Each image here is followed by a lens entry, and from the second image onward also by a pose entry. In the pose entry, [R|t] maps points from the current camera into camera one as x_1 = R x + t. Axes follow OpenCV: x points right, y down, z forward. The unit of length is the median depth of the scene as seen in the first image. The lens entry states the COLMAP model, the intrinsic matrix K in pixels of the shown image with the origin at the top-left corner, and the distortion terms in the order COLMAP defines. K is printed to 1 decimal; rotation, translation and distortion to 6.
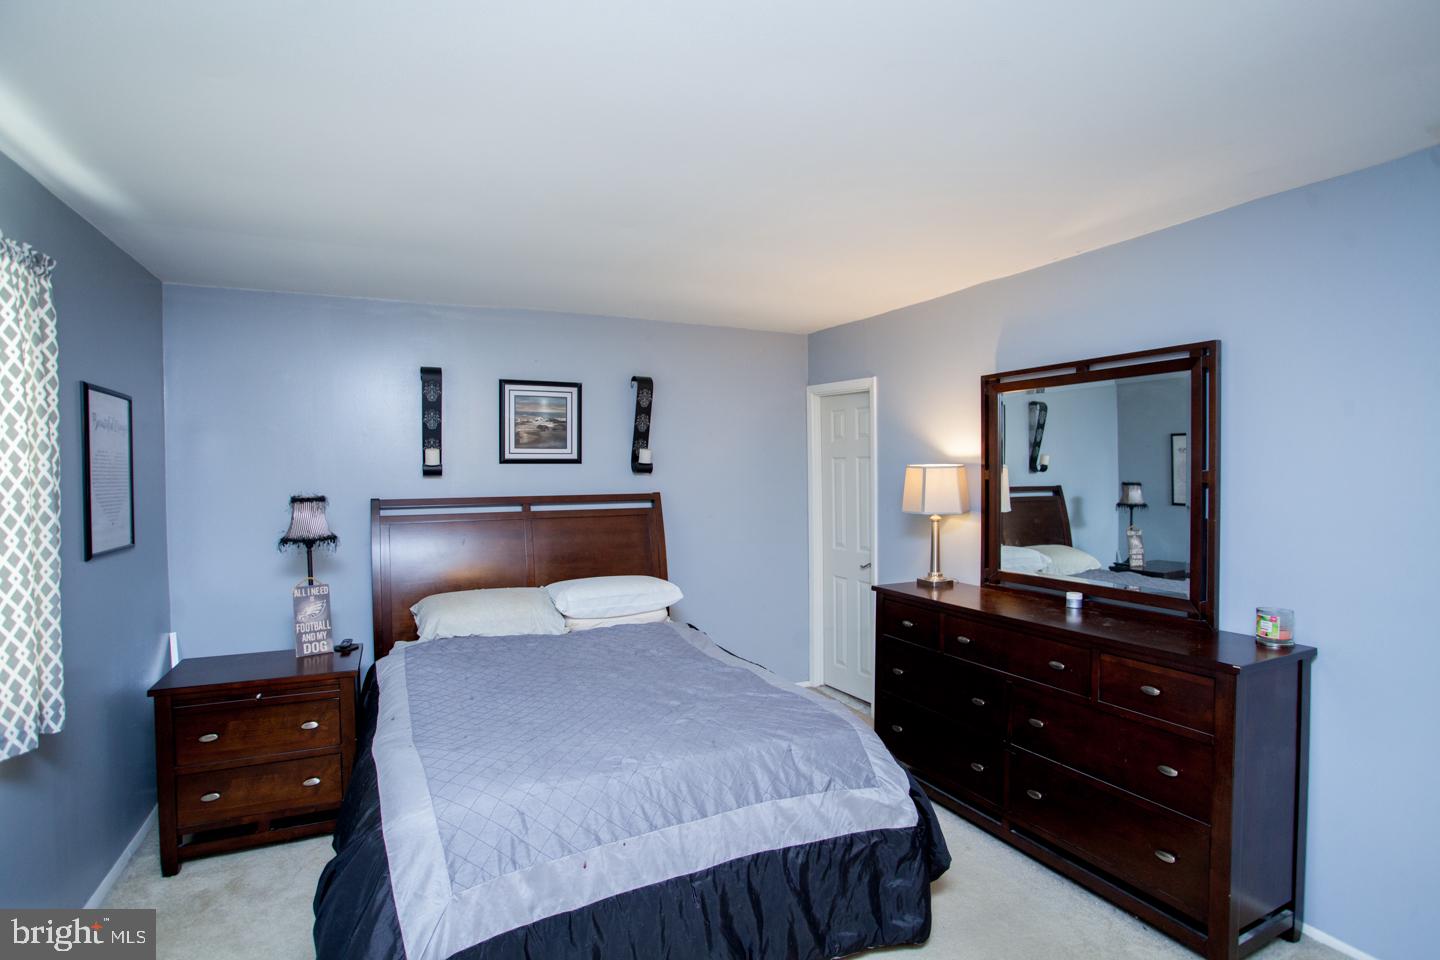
lens RADIAL K [[702.4, 0, 723.2], [0, 702.4, 475.1], [0, 0, 1]] dist [-0.073358, 0.030243]
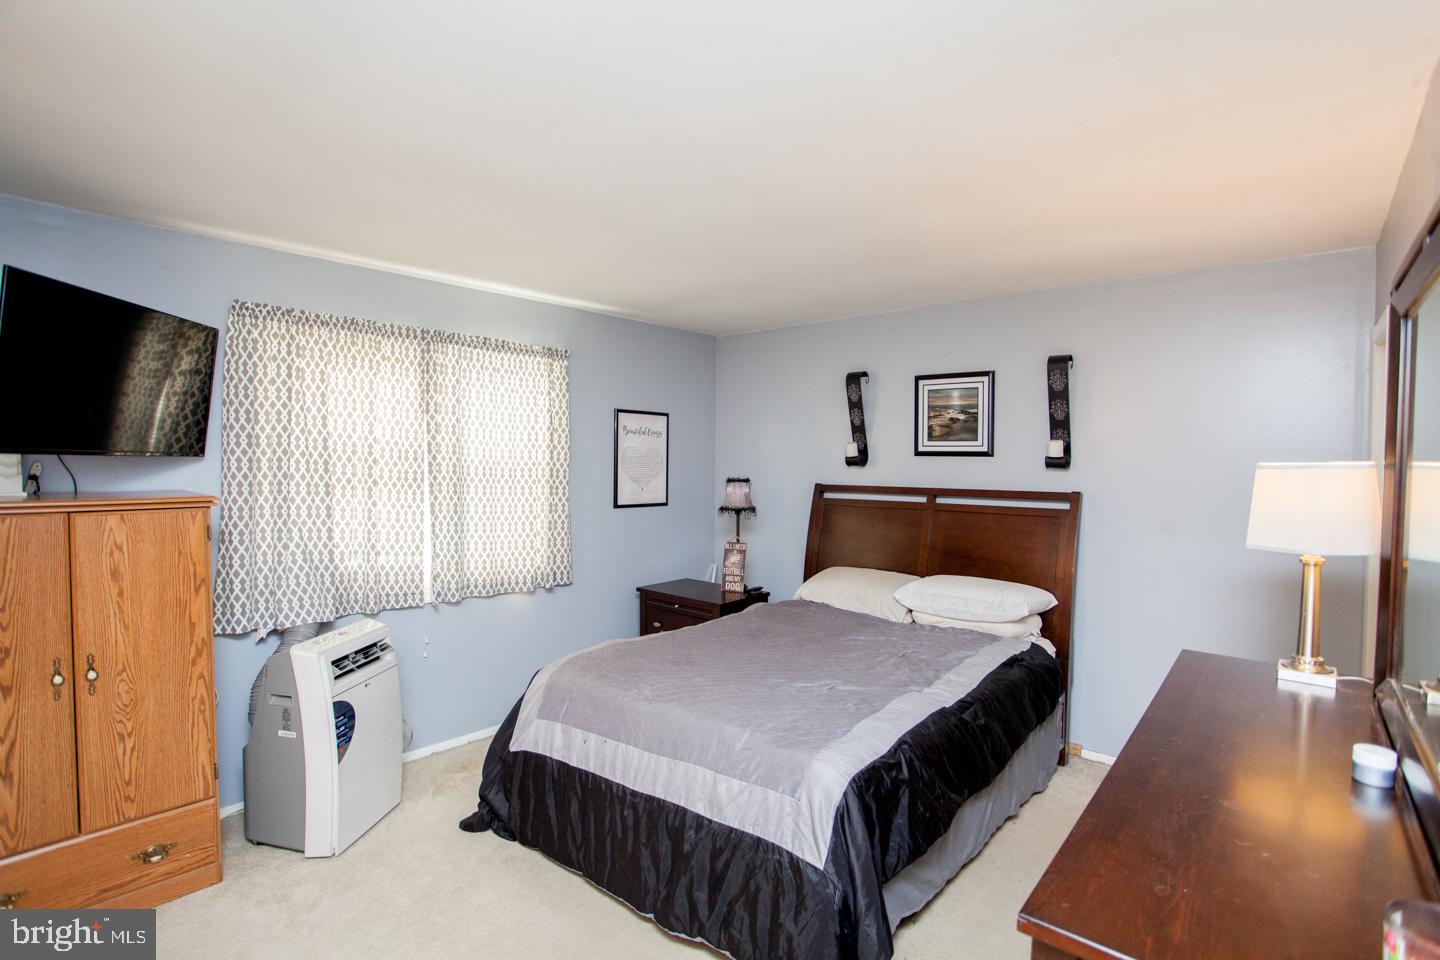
lens RADIAL K [[702.4, 0, 718.2], [0, 702.4, 477.3], [0, 0, 1]] dist [-0.073358, 0.030243]
pose [[0.409712, 0.029526, -0.911737, 0.518261], [-0.023947, 0.999480, 0.021606, 0.000046], [0.911901, 0.012982, 0.410206, 0.293756]]
